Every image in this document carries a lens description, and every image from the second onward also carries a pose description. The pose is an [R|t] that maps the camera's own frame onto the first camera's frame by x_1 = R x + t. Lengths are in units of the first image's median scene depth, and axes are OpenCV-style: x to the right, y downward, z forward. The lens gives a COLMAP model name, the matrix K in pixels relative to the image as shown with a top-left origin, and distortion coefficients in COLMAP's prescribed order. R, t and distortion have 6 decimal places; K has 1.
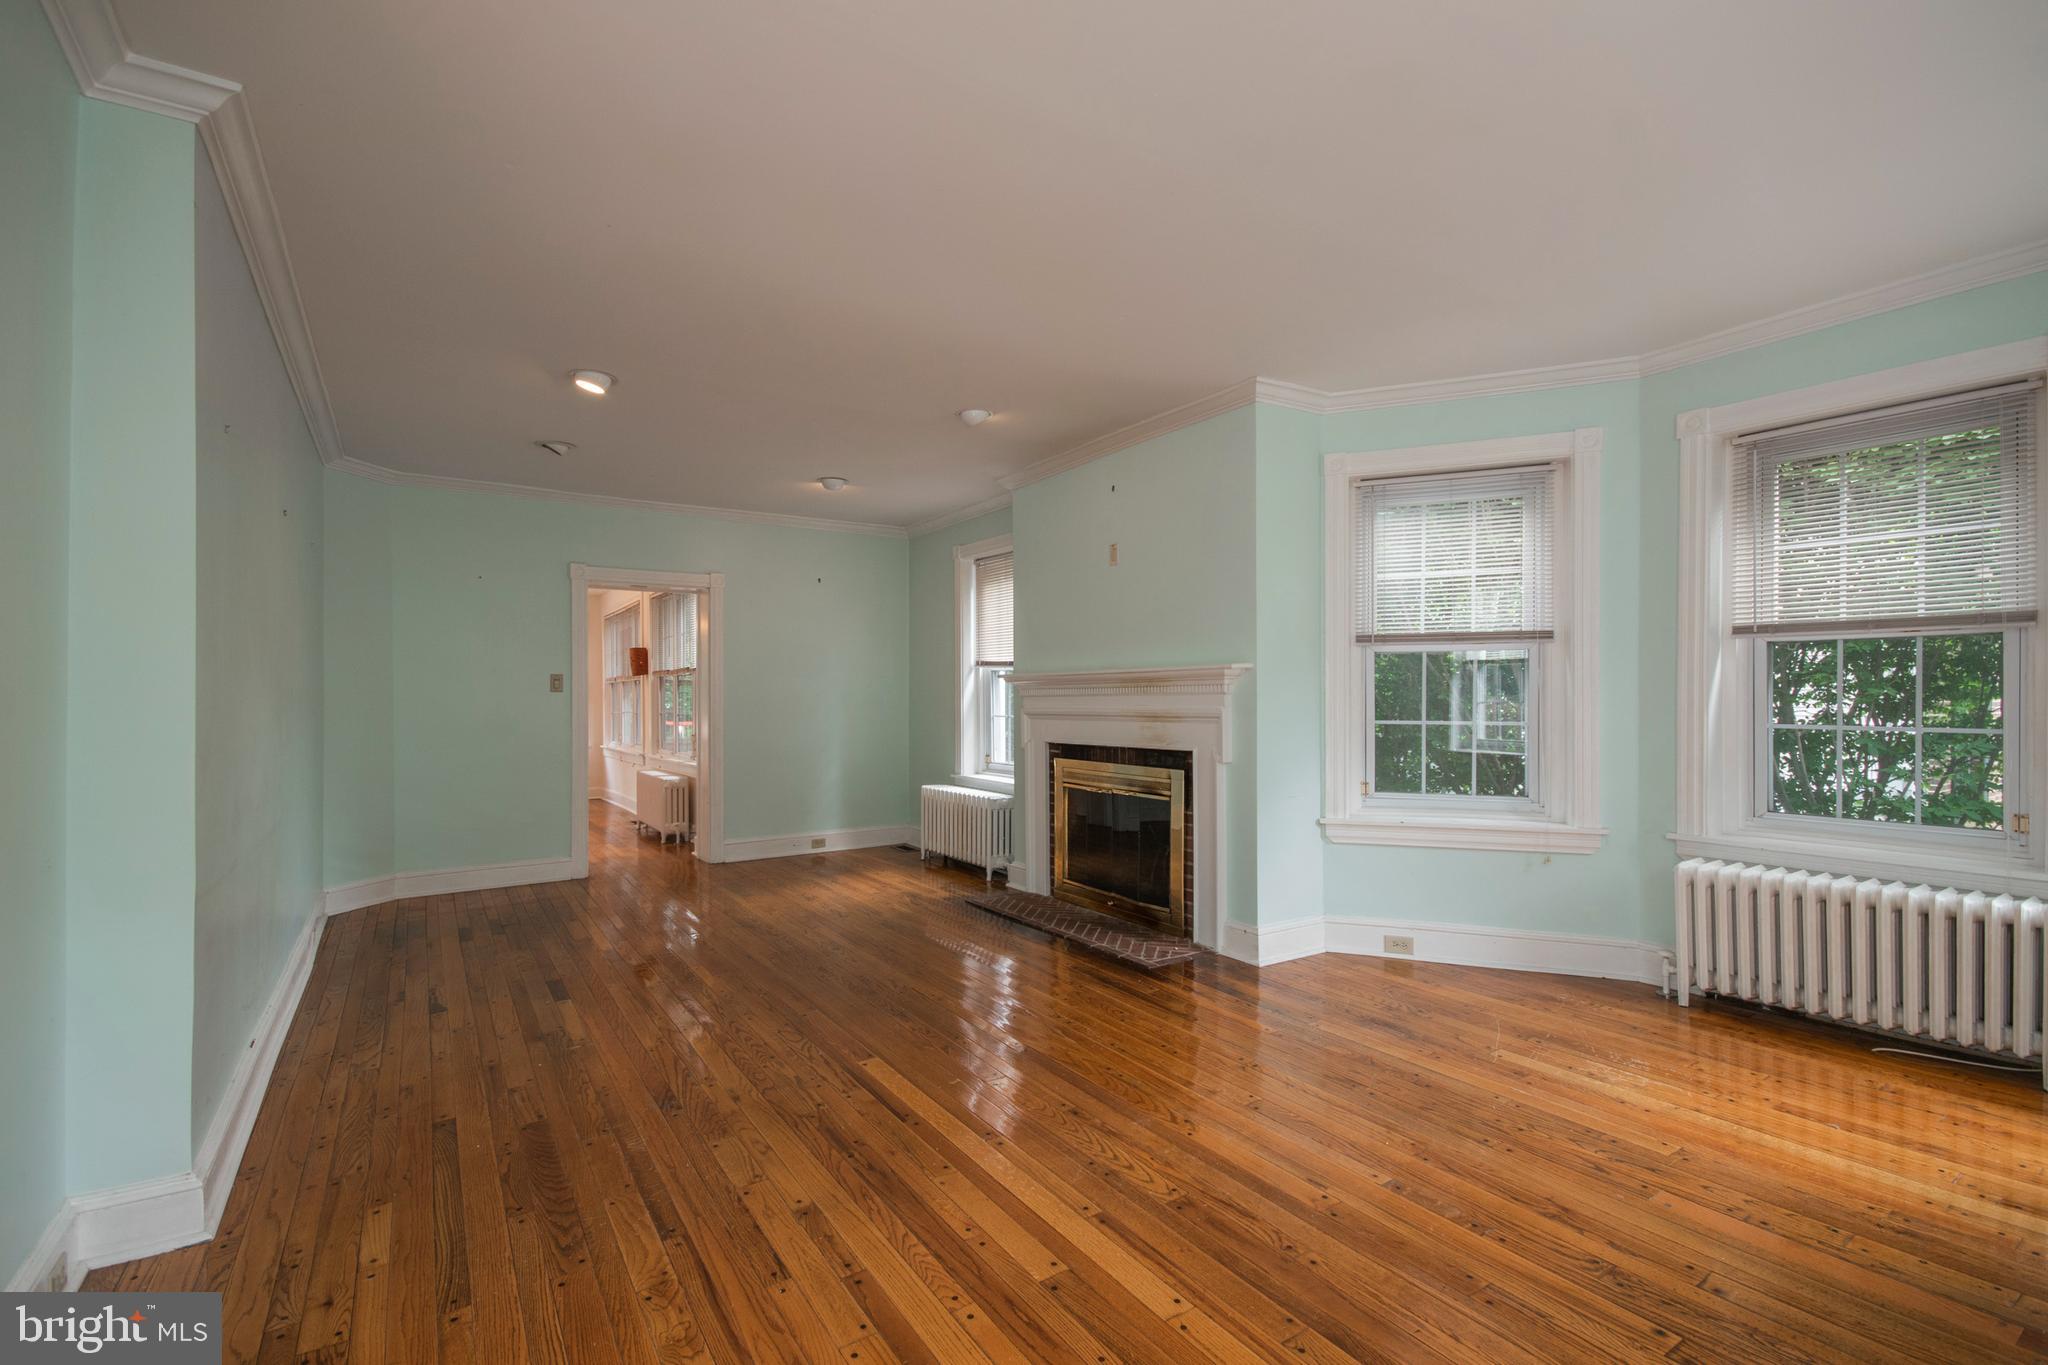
lens RADIAL K [[900.8, 0, 1025.0], [0, 900.8, 698.8], [0, 0, 1]] dist [0.024429, -0.002268]
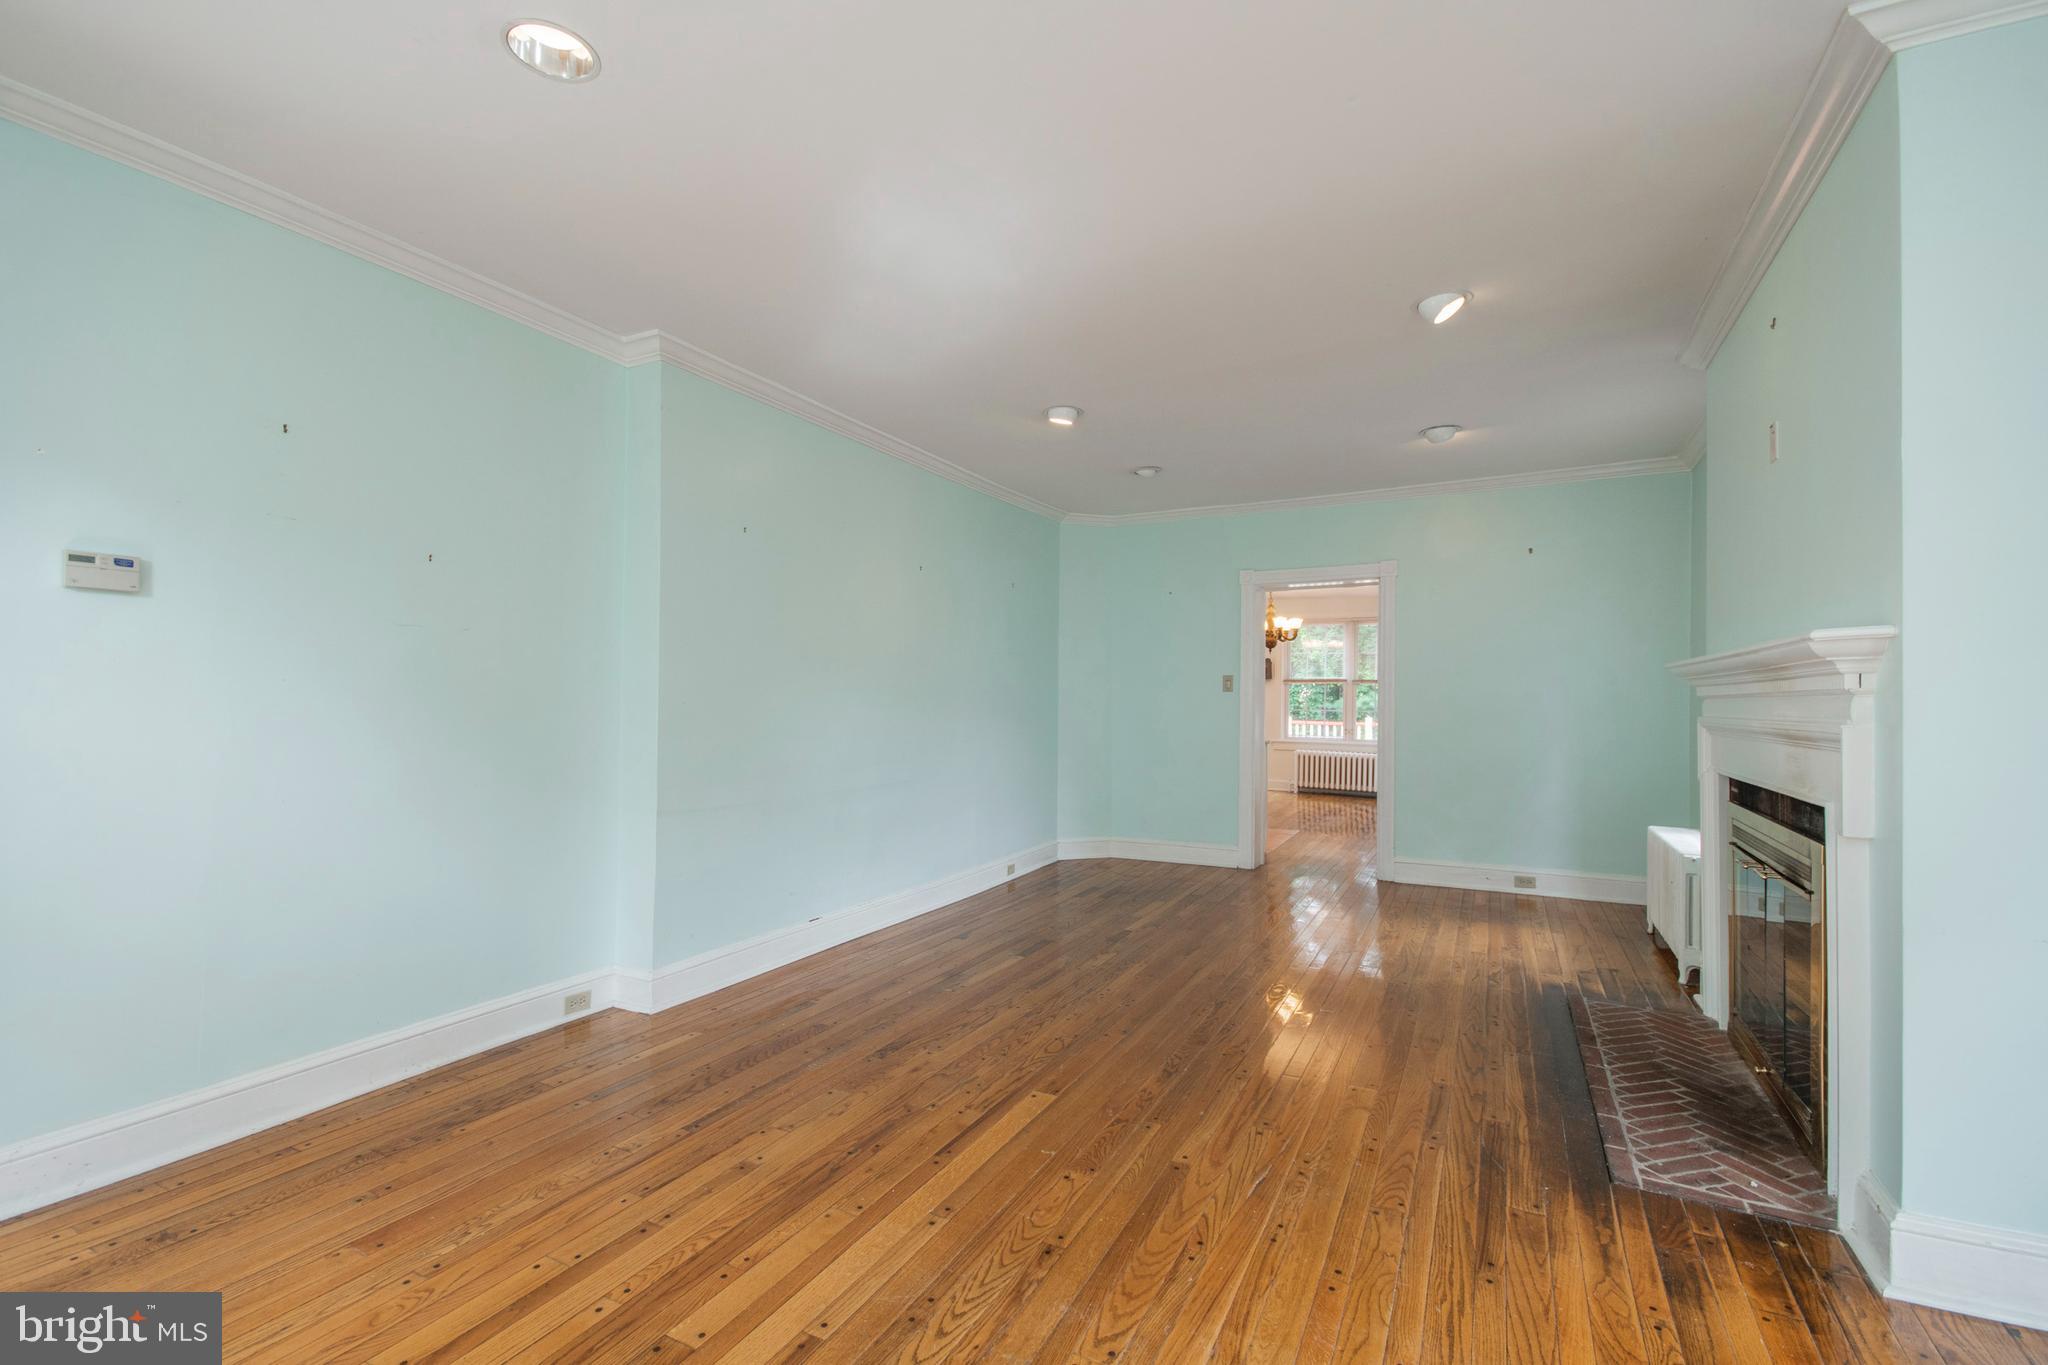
lens RADIAL K [[900.8, 0, 1022.8], [0, 900.8, 685.9], [0, 0, 1]] dist [0.024429, -0.002268]
pose [[0.478033, -0.007097, -0.878313, 0.504463], [-0.006659, 0.999909, -0.011703, -0.000294], [0.878316, 0.011443, 0.477943, 0.440469]]
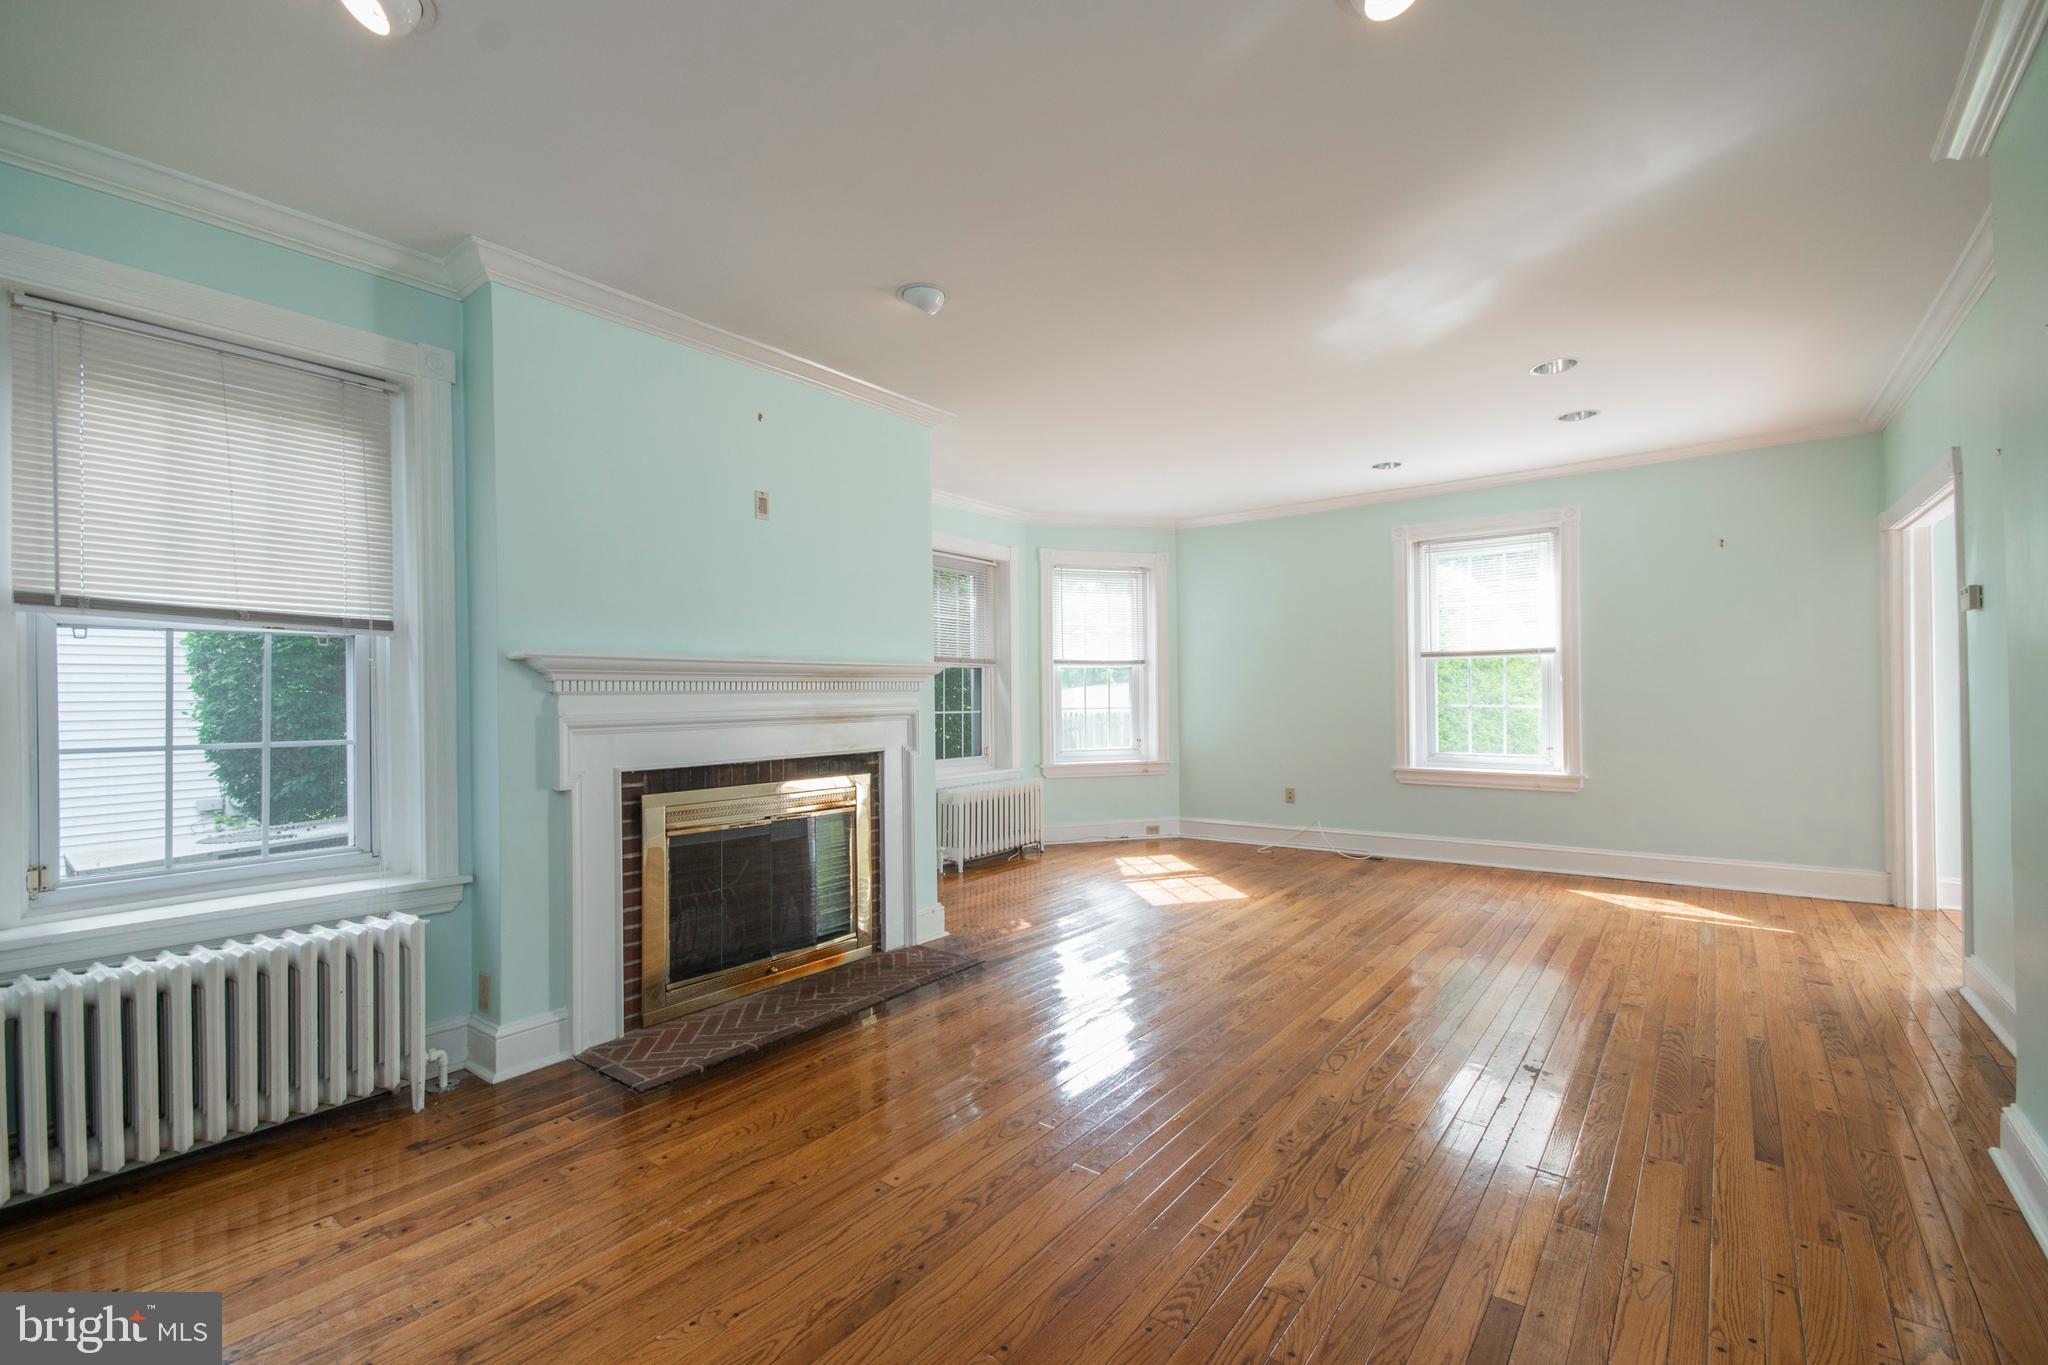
lens RADIAL K [[900.8, 0, 1004.5], [0, 900.8, 689.0], [0, 0, 1]] dist [0.024429, -0.002268]
pose [[-0.307141, 0.014156, 0.951559, -0.884493], [0.021285, 0.999741, -0.008003, 0.005282], [-0.951426, 0.017796, -0.307363, 1.380938]]
